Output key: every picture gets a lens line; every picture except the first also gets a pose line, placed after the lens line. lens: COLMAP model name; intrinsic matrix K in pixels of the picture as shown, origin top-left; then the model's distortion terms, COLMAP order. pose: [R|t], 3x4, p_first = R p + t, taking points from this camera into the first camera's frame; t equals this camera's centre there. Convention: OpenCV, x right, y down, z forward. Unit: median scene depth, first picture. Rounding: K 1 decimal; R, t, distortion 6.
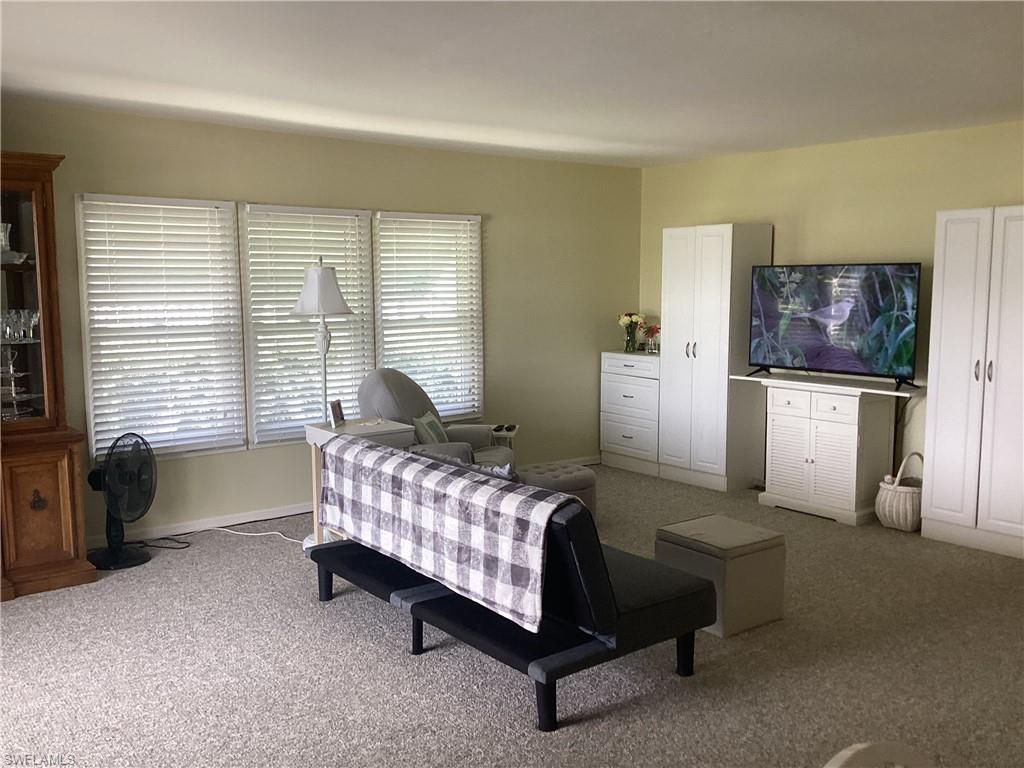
lens RADIAL K [[928.5, 0, 512.0], [0, 928.5, 384.0], [0, 0, 1]] dist [0.134462, -0.000914]
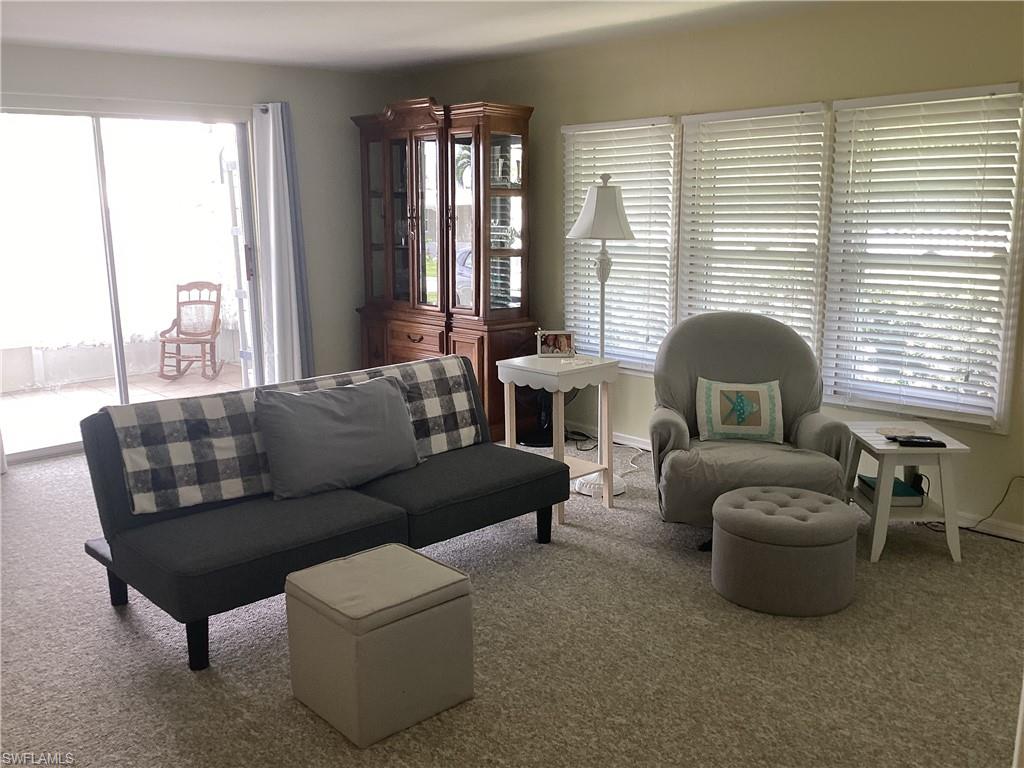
lens RADIAL K [[928.5, 0, 512.0], [0, 928.5, 384.0], [0, 0, 1]] dist [0.134462, -0.000914]
pose [[0.104322, 0.190037, -0.976219, 0.640955], [-0.113691, 0.977419, 0.178121, -0.079238], [0.988024, 0.092405, 0.123572, 0.734829]]
